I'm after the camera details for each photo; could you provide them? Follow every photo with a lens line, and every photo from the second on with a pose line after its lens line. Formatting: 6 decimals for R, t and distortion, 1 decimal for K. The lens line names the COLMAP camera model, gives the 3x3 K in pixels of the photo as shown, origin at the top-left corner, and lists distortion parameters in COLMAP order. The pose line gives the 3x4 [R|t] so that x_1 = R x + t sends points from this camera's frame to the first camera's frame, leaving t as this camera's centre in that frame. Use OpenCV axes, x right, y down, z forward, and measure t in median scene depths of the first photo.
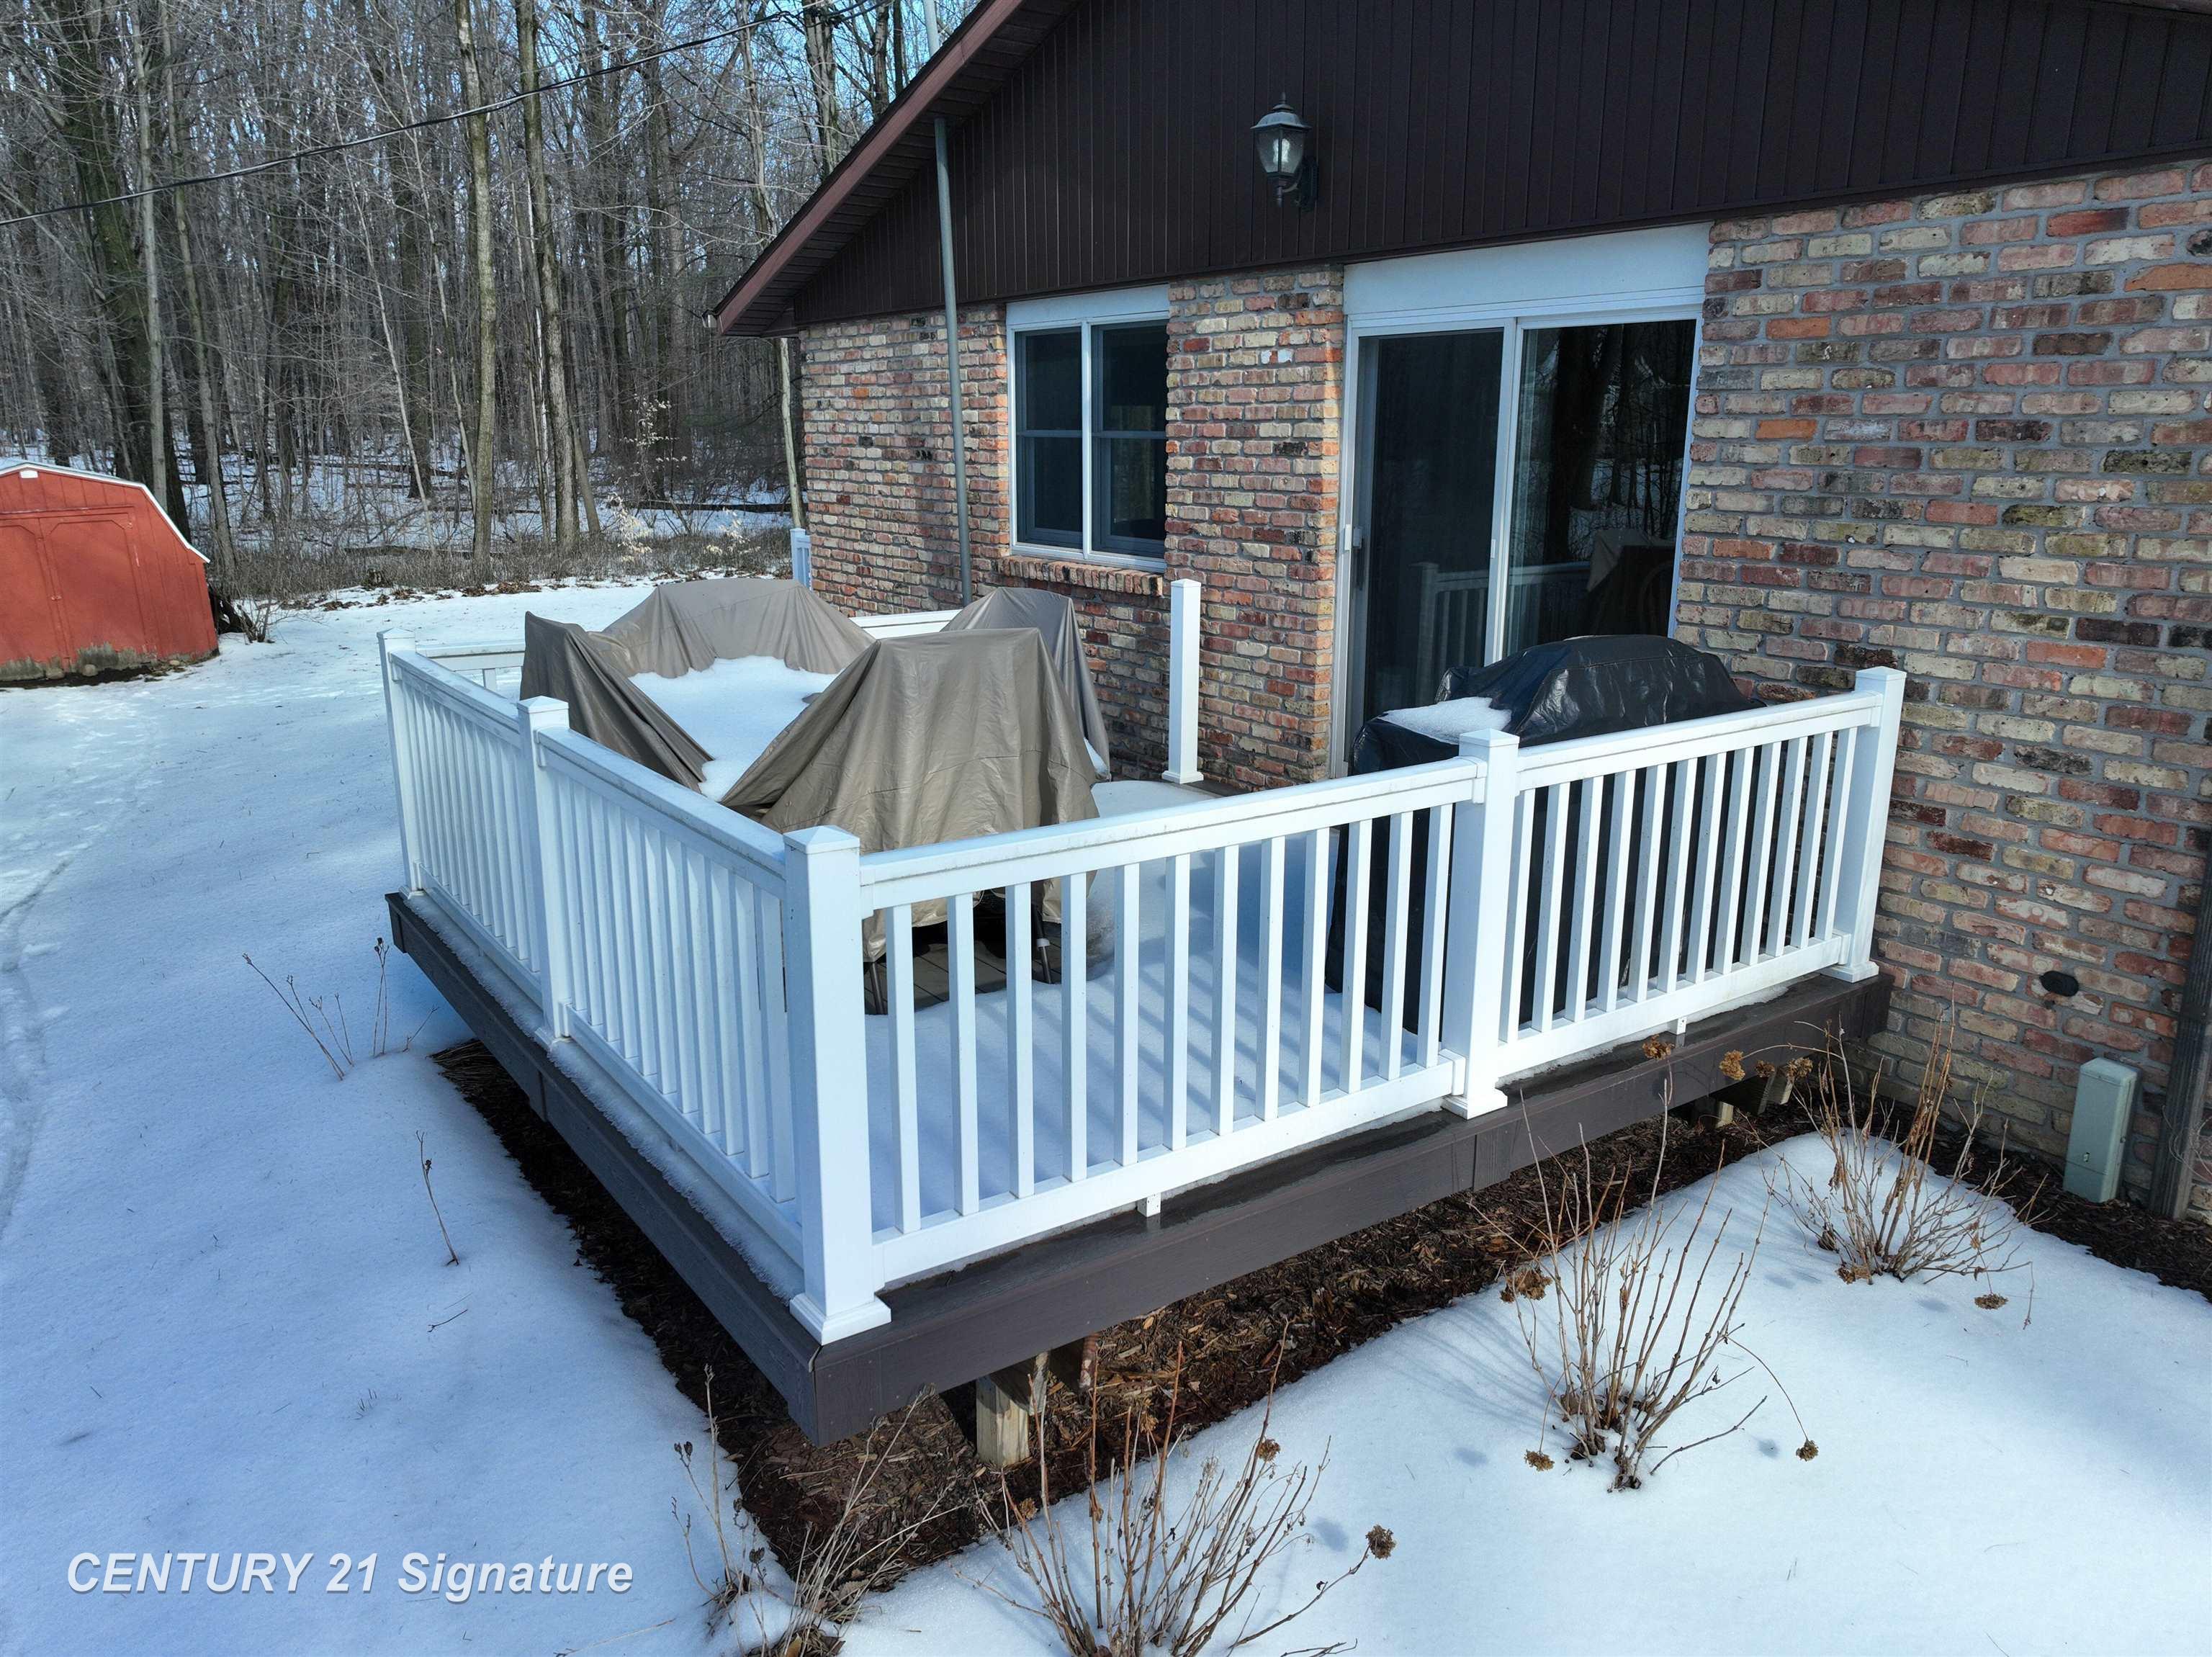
lens RADIAL K [[1579.4, 0, 1107.3], [0, 1579.4, 839.7], [0, 0, 1]] dist [-0.011654, 0.034834]
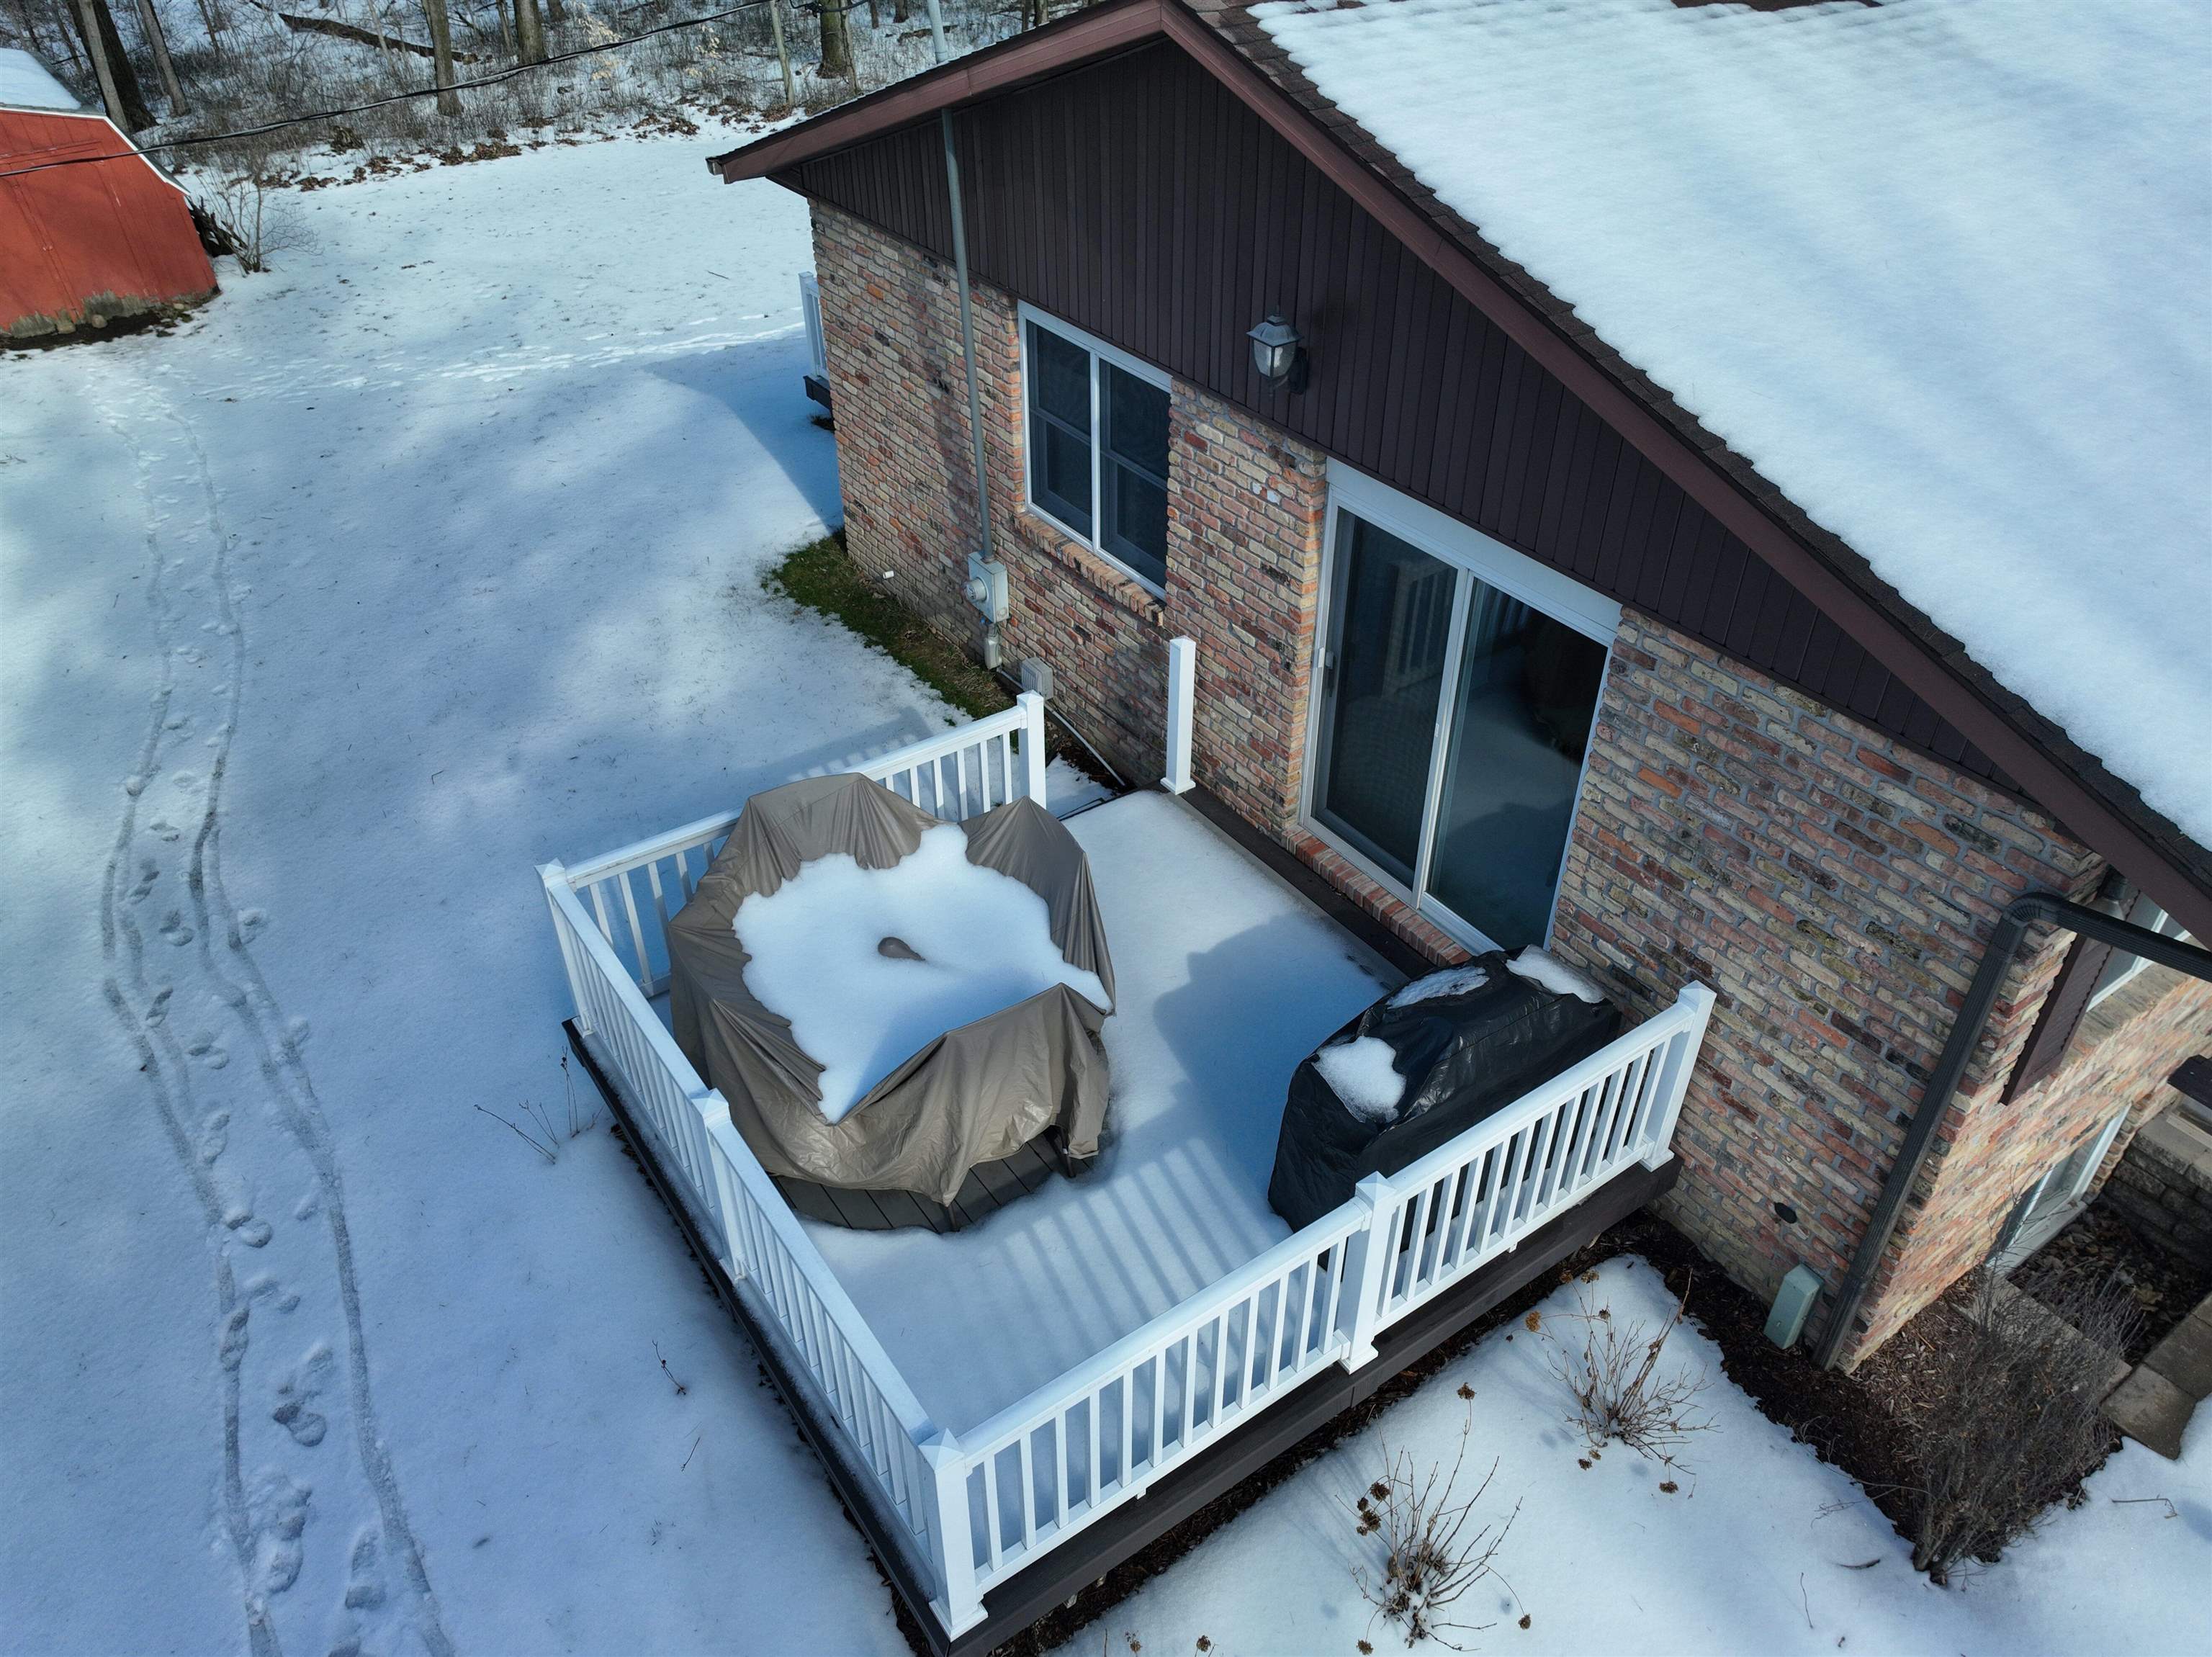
lens RADIAL K [[1577.8, 0, 1106.0], [0, 1577.8, 828.5], [0, 0, 1]] dist [-0.002754, 0.022405]
pose [[0.999977, 0.000084, -0.006835, 0.002016], [0.002544, 0.923472, 0.383658, -0.528403], [0.006344, -0.383667, 0.923450, -0.122808]]
